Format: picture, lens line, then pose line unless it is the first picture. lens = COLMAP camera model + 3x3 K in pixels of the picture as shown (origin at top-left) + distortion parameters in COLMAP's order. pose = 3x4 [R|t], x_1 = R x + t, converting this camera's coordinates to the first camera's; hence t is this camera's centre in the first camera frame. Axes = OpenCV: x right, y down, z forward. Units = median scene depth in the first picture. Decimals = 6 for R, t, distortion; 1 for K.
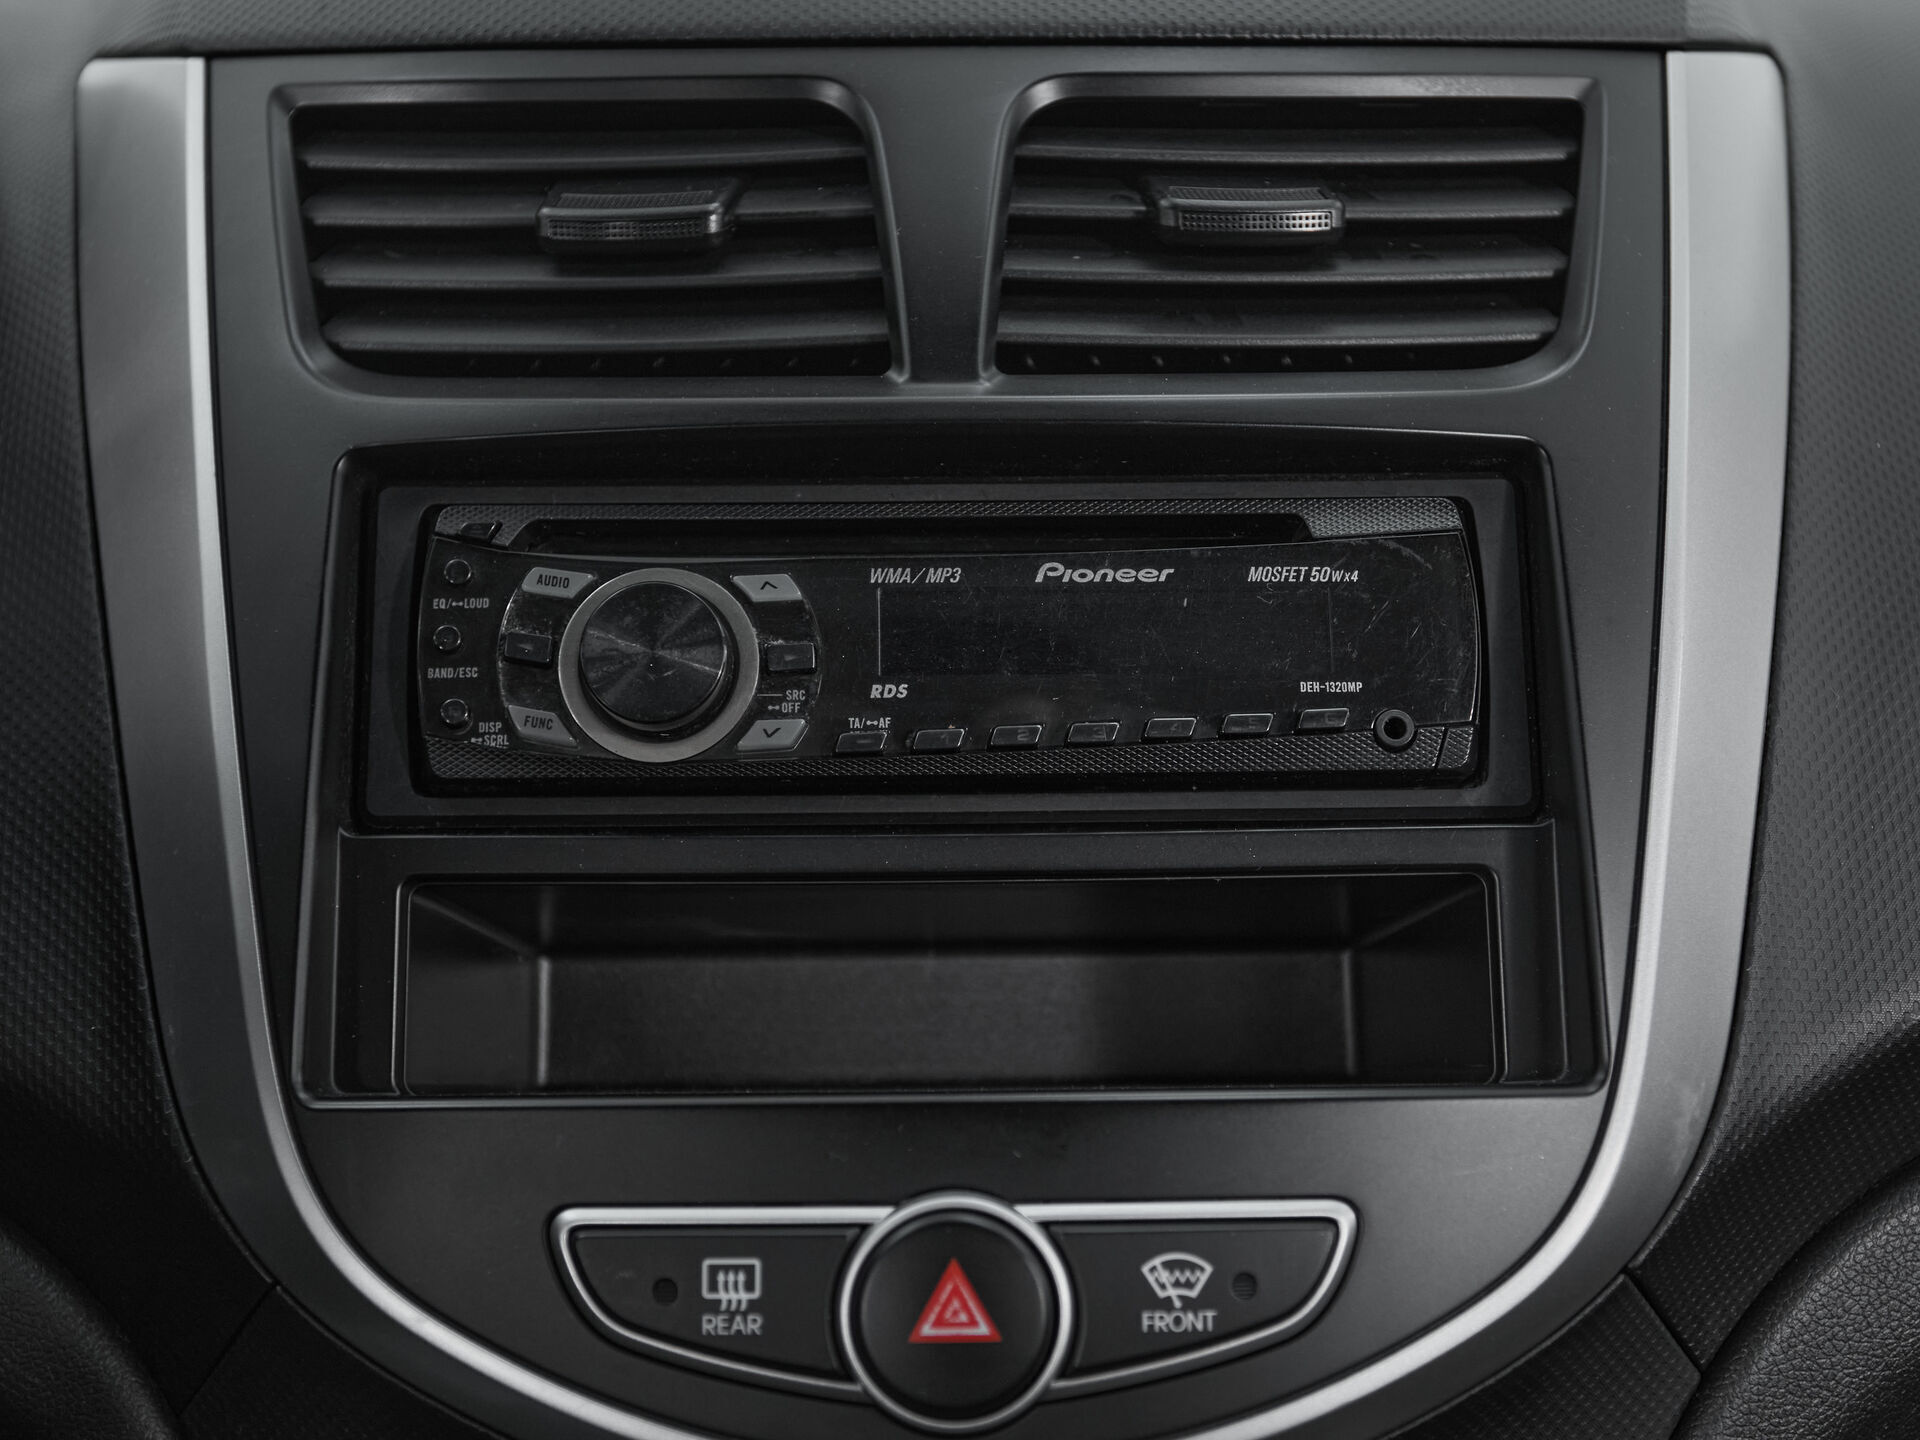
lens RADIAL K [[2510.8, 0, 960.0], [0, 2510.8, 720.0], [0, 0, 1]] dist [-0.015641, -0.022469]
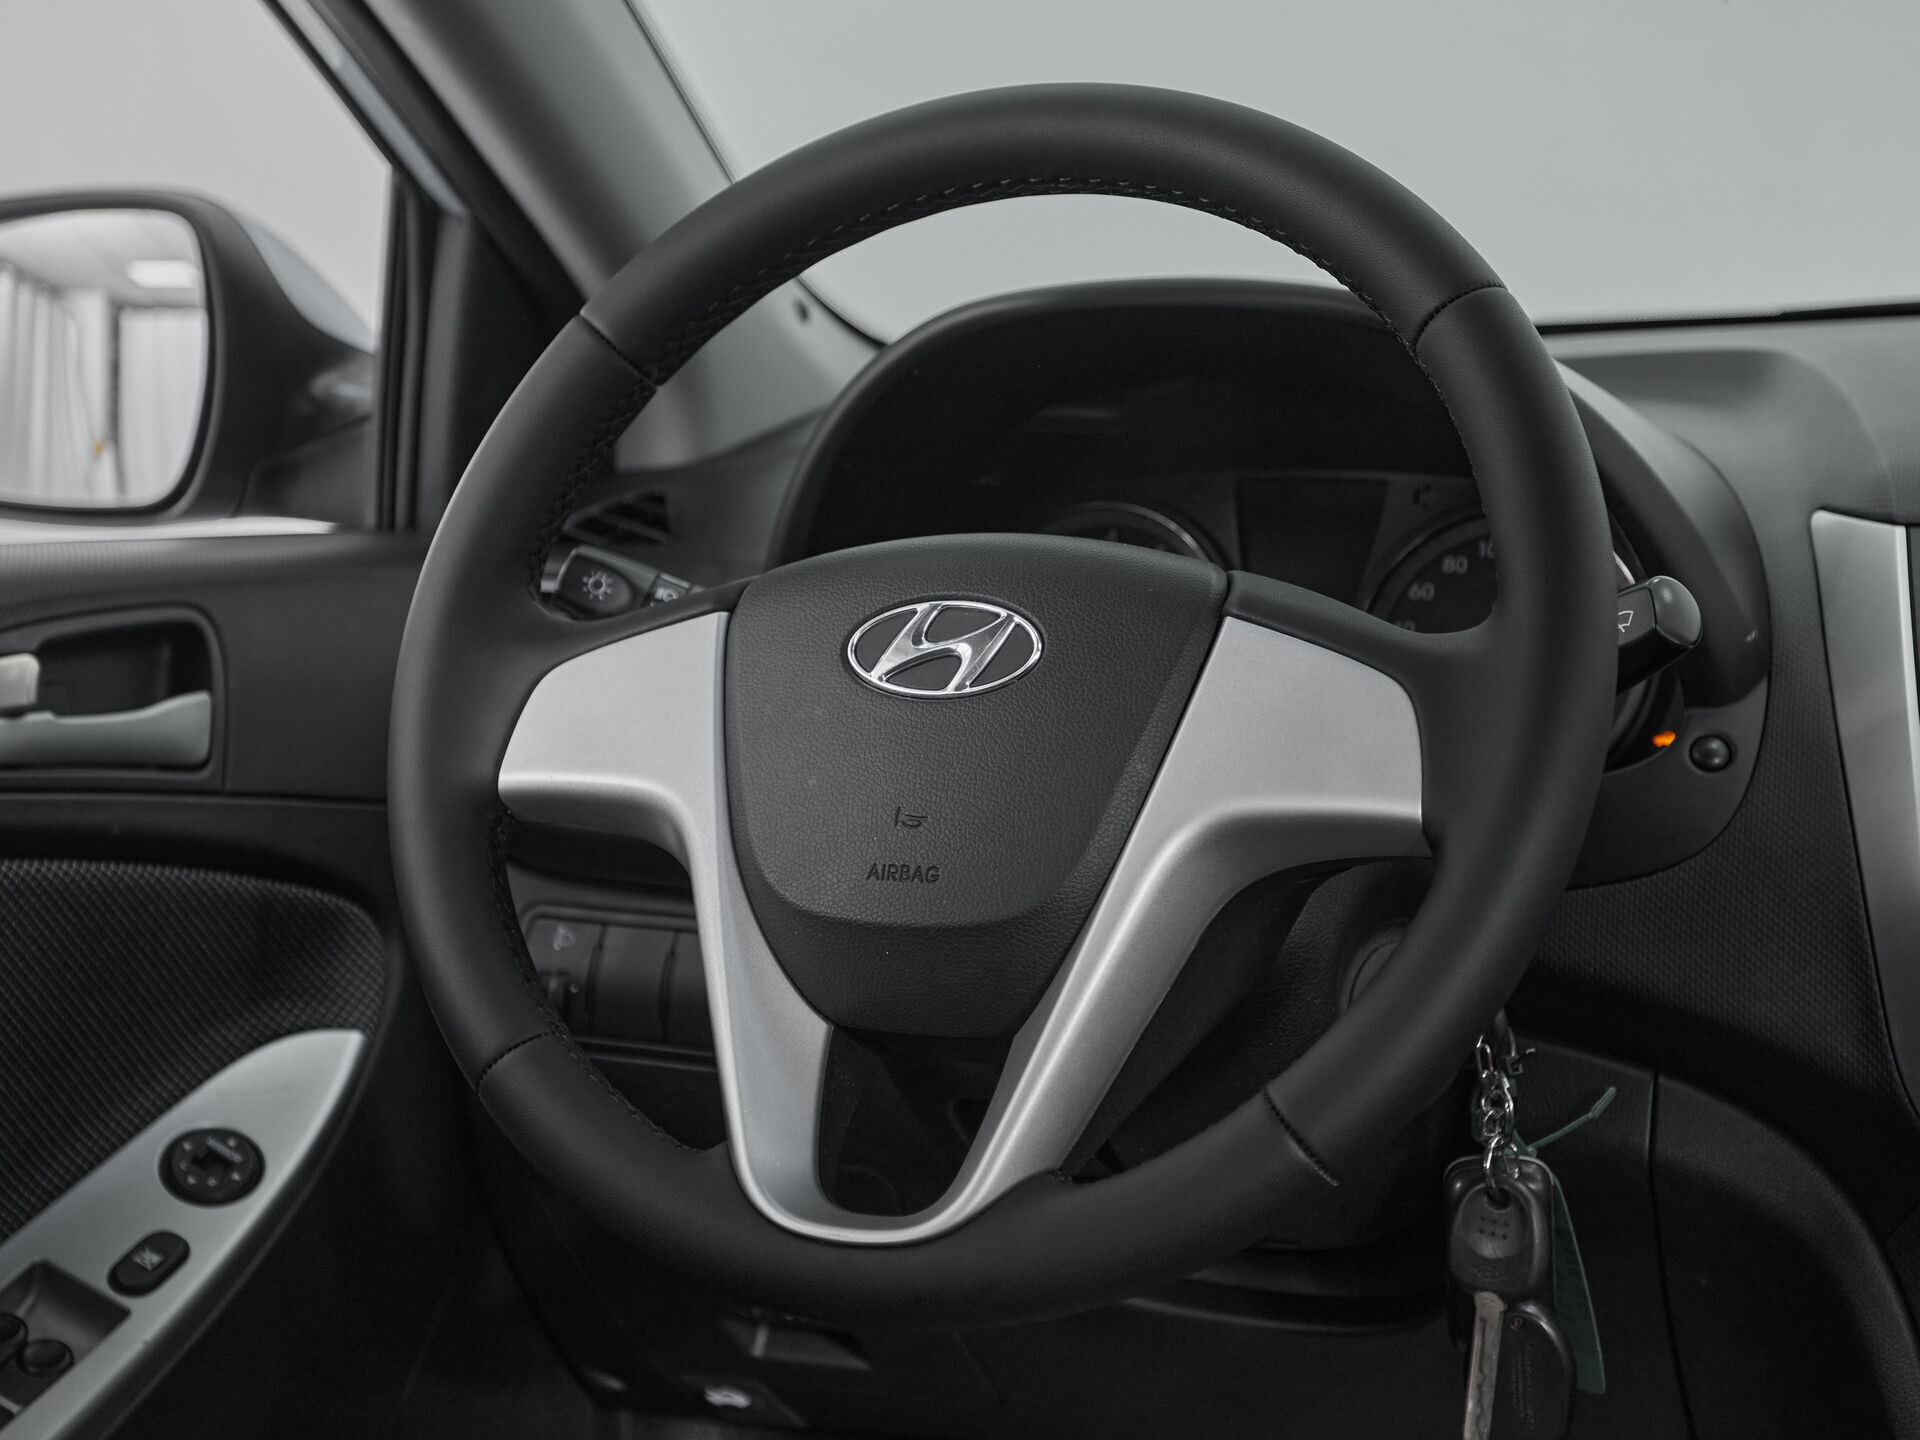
lens RADIAL K [[3140.2, 0, 935.4], [0, 3140.2, 619.5], [0, 0, 1]] dist [0.044825, -0.081515]
pose [[0.899402, 0.021828, -0.436577, 0.079908], [-0.072242, 0.992441, -0.099207, 0.096985], [0.431112, 0.120766, 0.894180, -1.548177]]
